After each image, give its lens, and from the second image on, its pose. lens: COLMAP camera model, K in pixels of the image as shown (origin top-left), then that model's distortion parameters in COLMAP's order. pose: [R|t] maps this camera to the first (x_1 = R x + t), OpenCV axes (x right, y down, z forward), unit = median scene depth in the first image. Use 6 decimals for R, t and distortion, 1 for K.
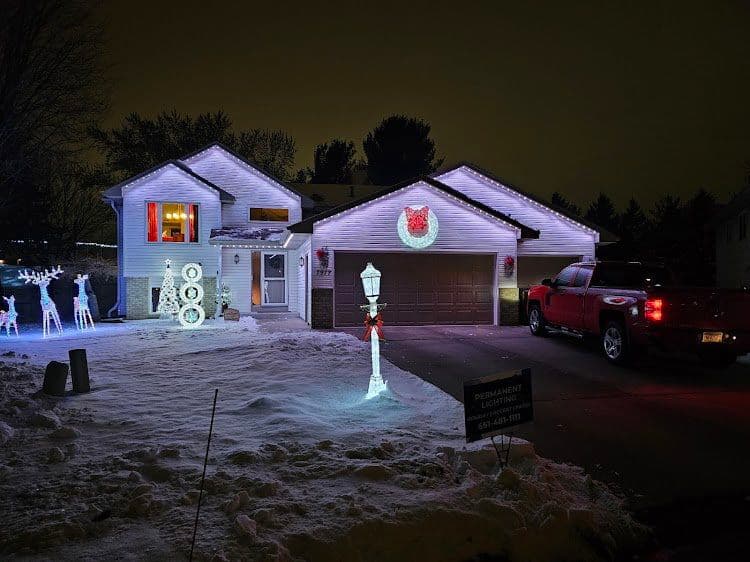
lens RADIAL K [[511.5, 0, 375.0], [0, 511.5, 281.0], [0, 0, 1]] dist [0.046840, 0.000672]
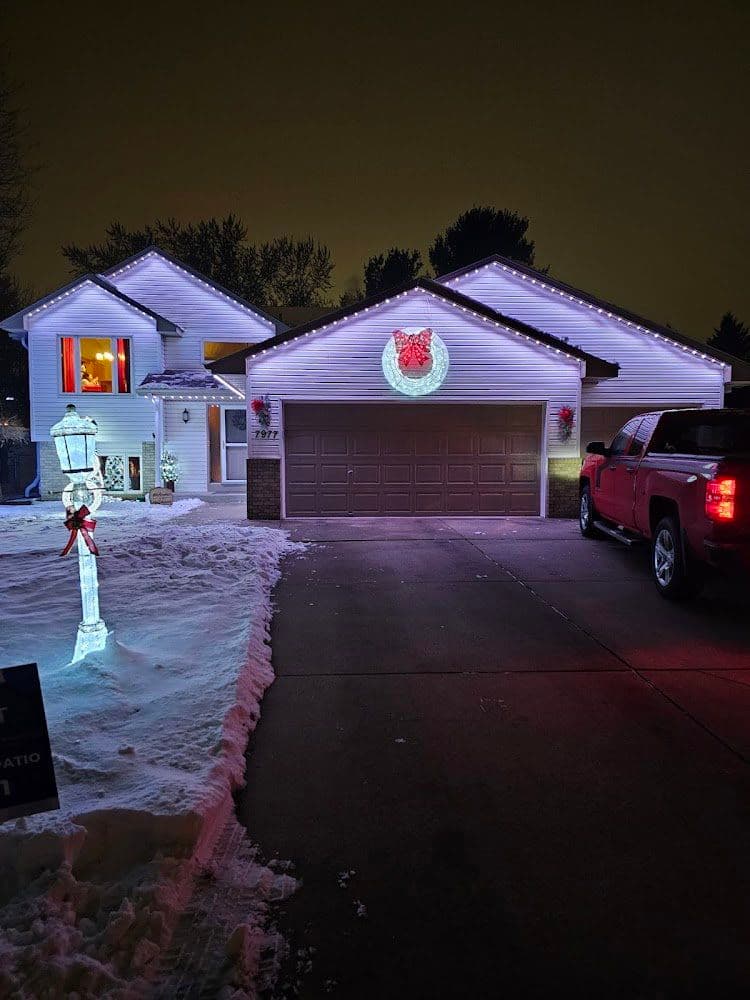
lens RADIAL K [[682.0, 0, 374.0], [0, 682.0, 488.2], [0, 0, 1]] dist [0.046840, 0.000672]
pose [[0.986986, 0.007934, -0.160610, 0.164260], [0.001175, 0.998400, 0.056538, 0.002799], [0.160801, -0.055991, 0.985397, 0.141795]]
